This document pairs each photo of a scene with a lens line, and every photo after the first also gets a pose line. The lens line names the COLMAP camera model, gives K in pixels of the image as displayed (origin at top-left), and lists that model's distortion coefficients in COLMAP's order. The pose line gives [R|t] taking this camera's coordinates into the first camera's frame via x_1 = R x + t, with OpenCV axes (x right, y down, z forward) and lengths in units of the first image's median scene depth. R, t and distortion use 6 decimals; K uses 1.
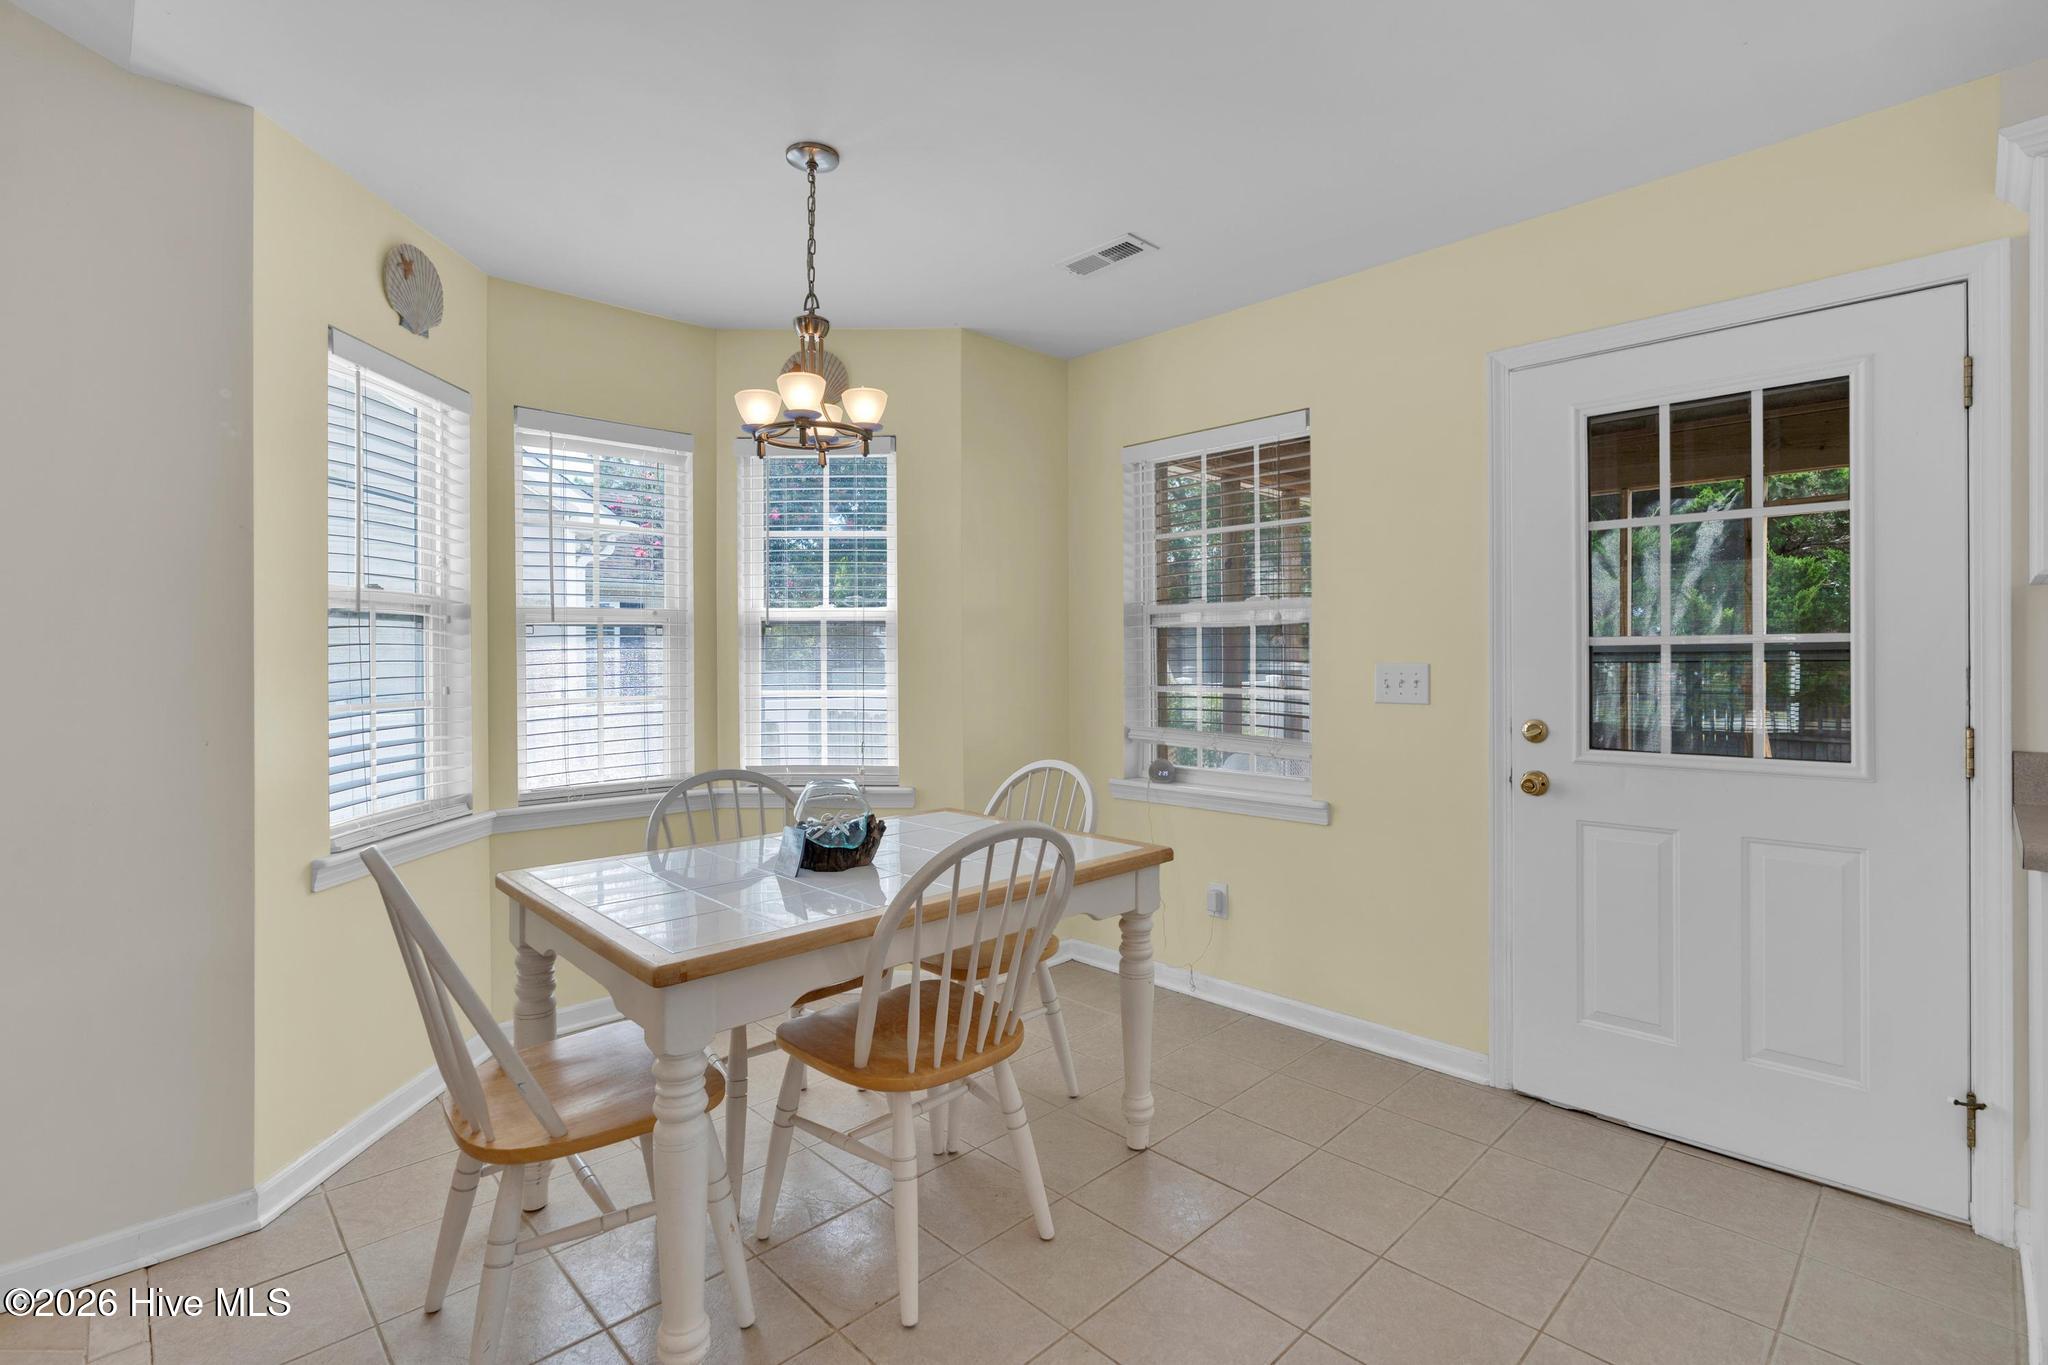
lens RADIAL K [[949.0, 0, 1023.2], [0, 949.0, 666.0], [0, 0, 1]] dist [0.001226, -0.000241]
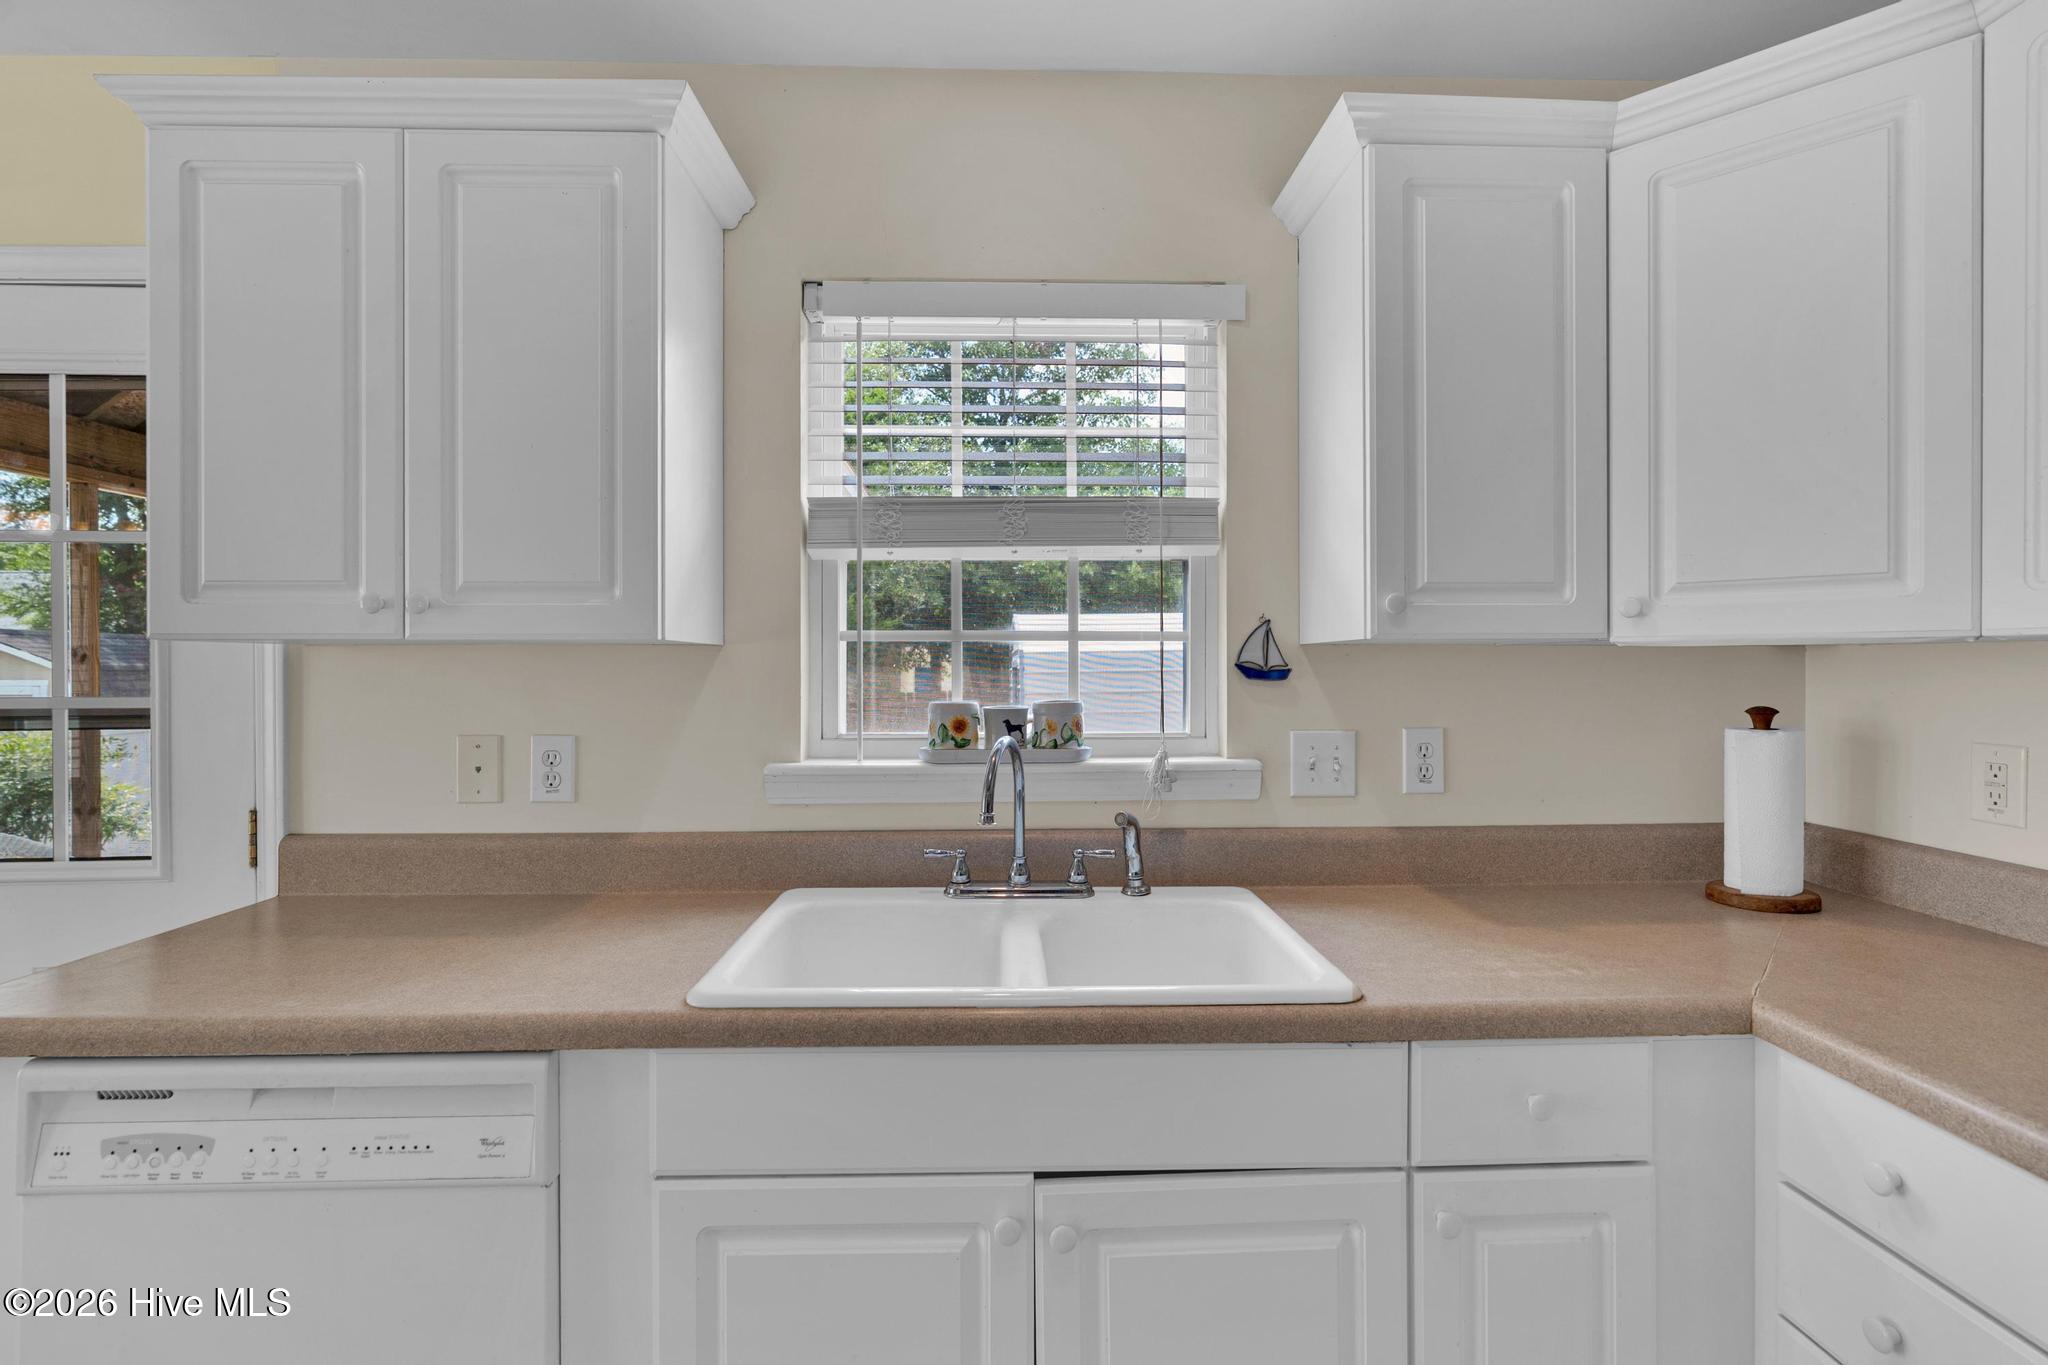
lens RADIAL K [[949.0, 0, 1024.8], [0, 949.0, 681.2], [0, 0, 1]] dist [0.001226, -0.000241]
pose [[0.673477, 0.002406, 0.739204, 0.776966], [0.010216, 0.999869, -0.012562, -0.029740], [-0.739138, 0.016012, 0.673364, -0.079956]]
